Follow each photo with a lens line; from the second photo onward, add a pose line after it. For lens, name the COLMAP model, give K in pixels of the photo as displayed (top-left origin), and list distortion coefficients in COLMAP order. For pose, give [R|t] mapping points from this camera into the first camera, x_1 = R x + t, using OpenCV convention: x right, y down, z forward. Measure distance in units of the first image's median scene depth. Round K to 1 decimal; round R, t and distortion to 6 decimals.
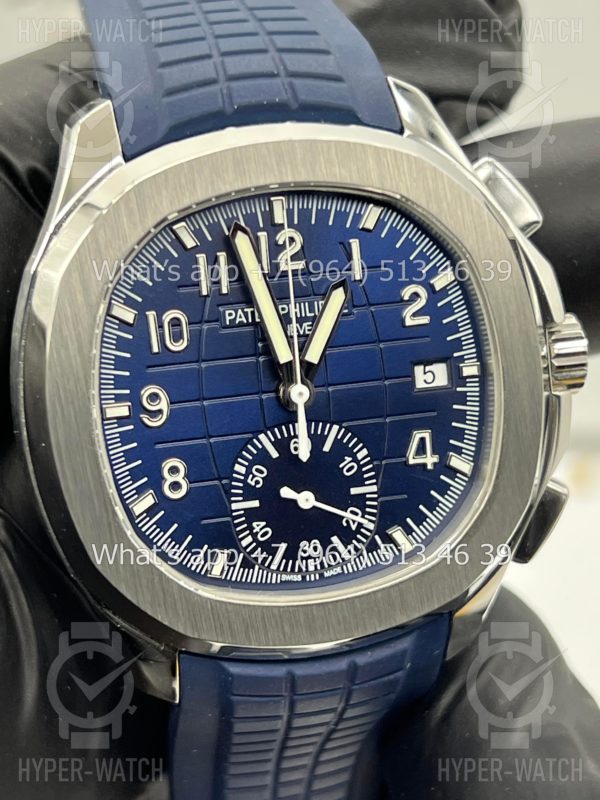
lens RADIAL K [[1898.2, 0, 297.8], [0, 1898.2, 397.9], [0, 0, 1]] dist [0.392189, 0.000000]
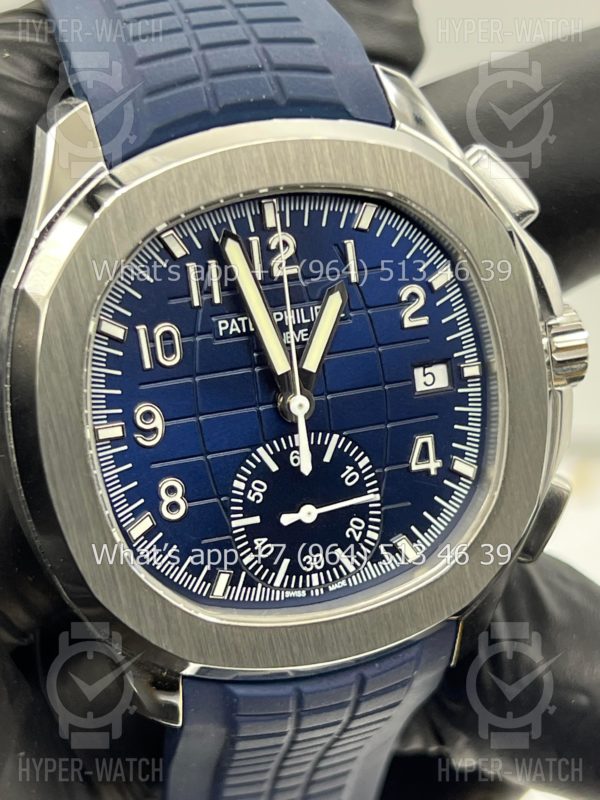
lens RADIAL K [[1898.2, 0, 298.4], [0, 1898.2, 402.7], [0, 0, 1]] dist [0.392189, 0.000000]
pose [[0.997673, -0.038714, 0.056115, -0.052523], [0.035589, 0.997816, 0.055656, -0.056011], [-0.058147, -0.053529, 0.996872, 0.044102]]
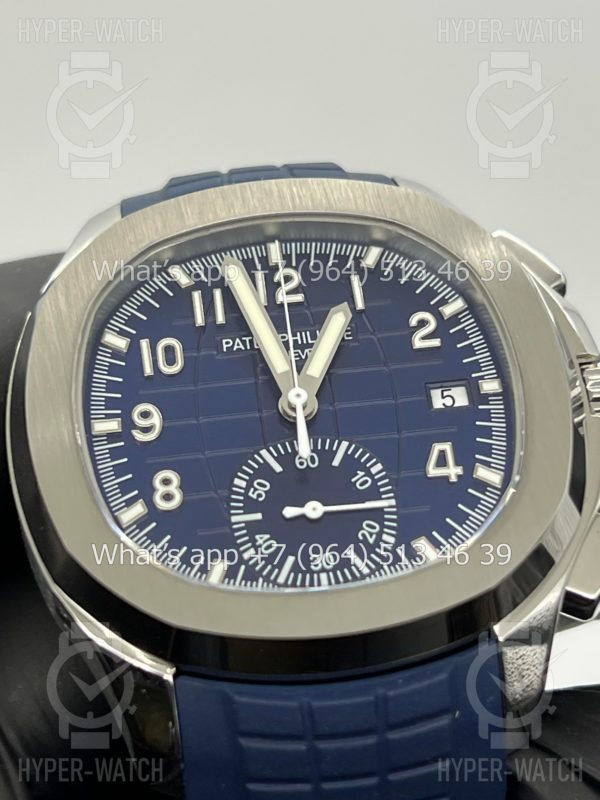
lens RADIAL K [[1898.2, 0, 297.1], [0, 1898.2, 399.4], [0, 0, 1]] dist [0.392189, 0.000000]
pose [[0.977003, -0.137022, -0.163372, 0.151734], [0.017646, 0.815522, -0.578457, 0.534745], [0.212495, 0.562271, 0.799185, 0.246211]]
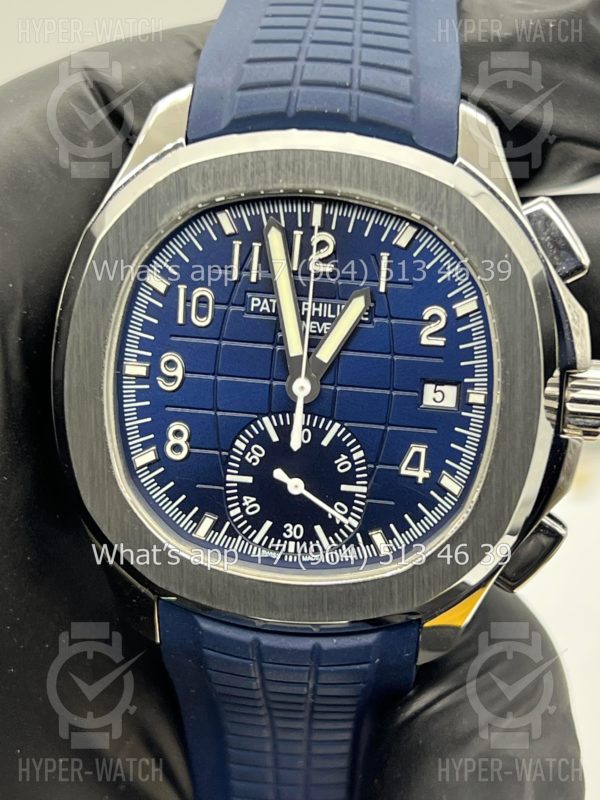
lens RADIAL K [[1898.2, 0, 302.0], [0, 1898.2, 387.8], [0, 0, 1]] dist [0.392189, 0.000000]
pose [[0.943305, 0.201479, -0.263784, 0.277466], [-0.191461, 0.979448, 0.063430, -0.068482], [0.271143, -0.009330, 0.962494, -0.022330]]
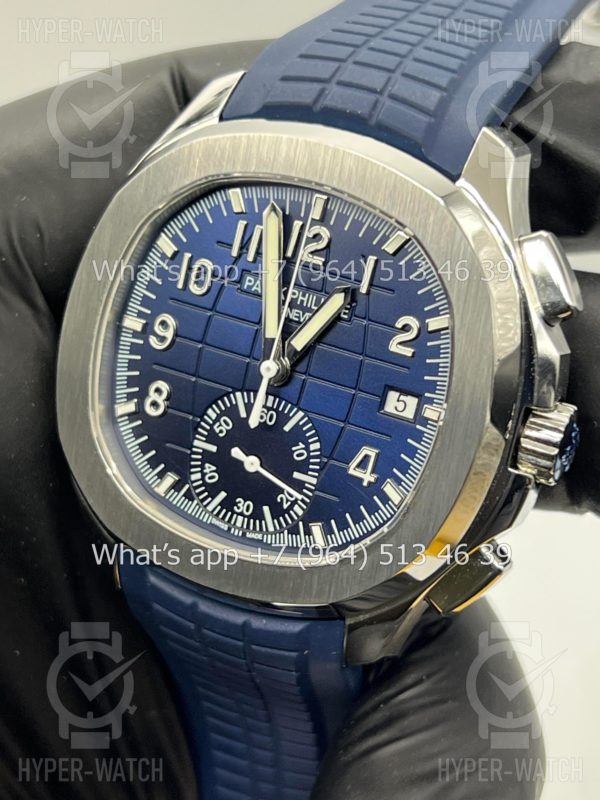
lens RADIAL K [[1898.2, 0, 298.2], [0, 1898.2, 393.6], [0, 0, 1]] dist [0.392189, 0.000000]
pose [[0.770749, 0.365212, -0.522079, 0.583564], [-0.369419, 0.923776, 0.100838, -0.104324], [0.519111, 0.115145, 0.846915, 0.080125]]
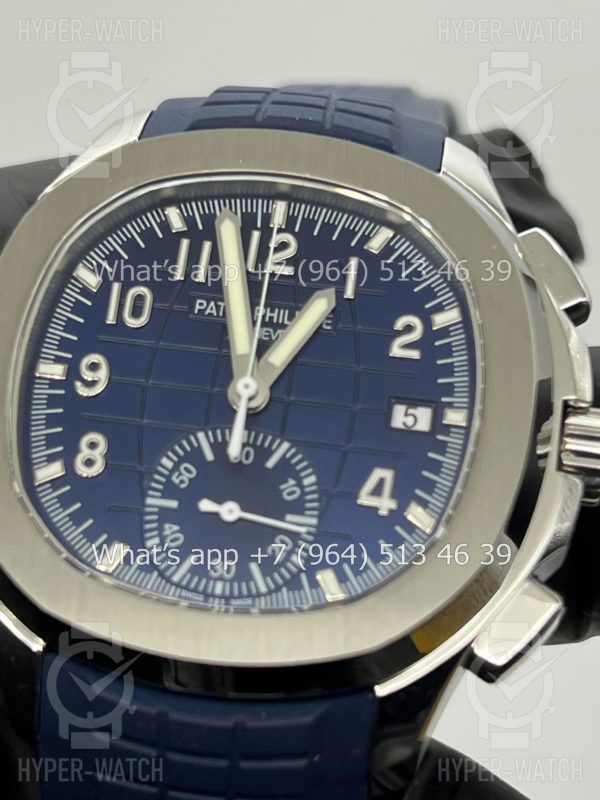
lens RADIAL K [[1898.2, 0, 293.4], [0, 1898.2, 404.0], [0, 0, 1]] dist [0.392189, 0.000000]
pose [[0.932680, 0.120271, -0.340062, 0.319538], [-0.256472, 0.884042, -0.390758, 0.341368], [0.253632, 0.451668, 0.855375, 0.246187]]
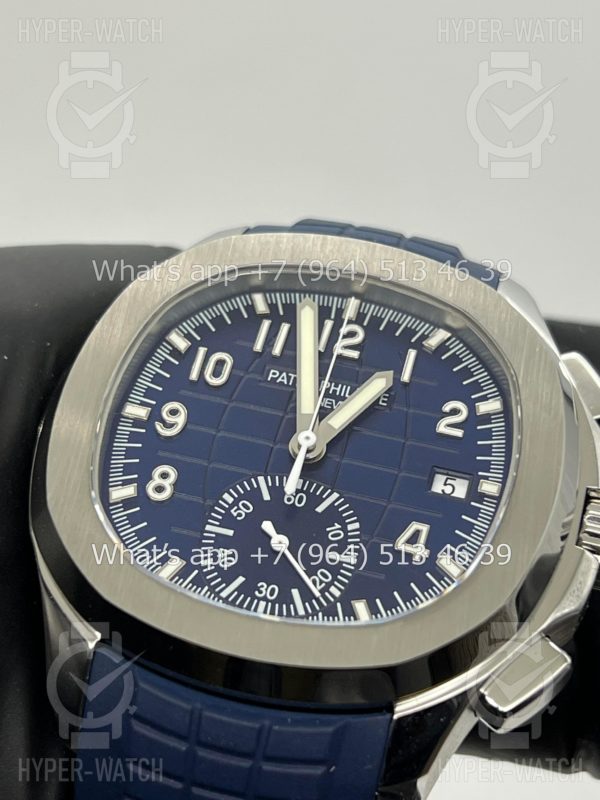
lens RADIAL K [[1898.2, 0, 303.6], [0, 1898.2, 403.7], [0, 0, 1]] dist [0.392189, 0.000000]
pose [[0.912567, 0.153888, -0.378868, 0.369421], [-0.359215, 0.744410, -0.562866, 0.538998], [0.195415, 0.649748, 0.734603, 0.250378]]
